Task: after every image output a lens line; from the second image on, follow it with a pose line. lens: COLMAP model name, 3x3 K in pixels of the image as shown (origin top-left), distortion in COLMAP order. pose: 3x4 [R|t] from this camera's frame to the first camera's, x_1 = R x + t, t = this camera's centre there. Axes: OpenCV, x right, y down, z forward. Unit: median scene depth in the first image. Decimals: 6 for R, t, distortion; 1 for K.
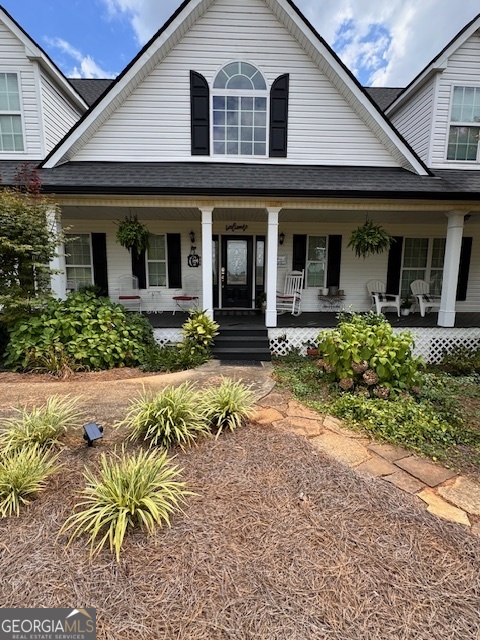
lens RADIAL K [[304.9, 0, 239.1], [0, 304.9, 319.7], [0, 0, 1]] dist [-0.017750, -0.000231]
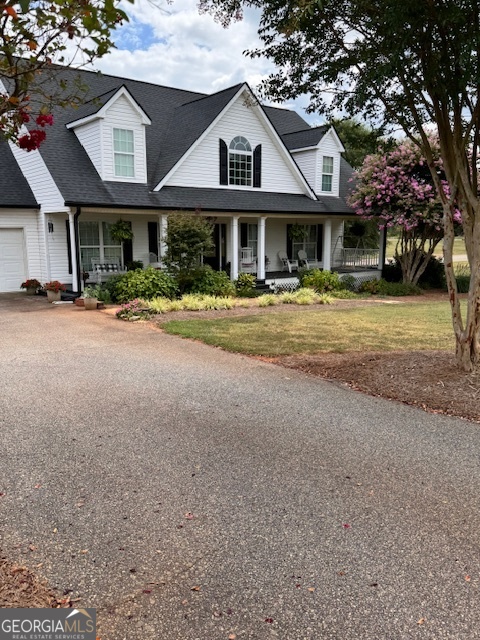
lens RADIAL K [[452.0, 0, 240.0], [0, 452.0, 319.3], [0, 0, 1]] dist [-0.014140, -0.006484]
pose [[0.818198, -0.116351, 0.563040, -1.649830], [0.087935, 0.993112, 0.077438, 0.044945], [-0.568172, -0.013849, 0.822793, -1.259988]]
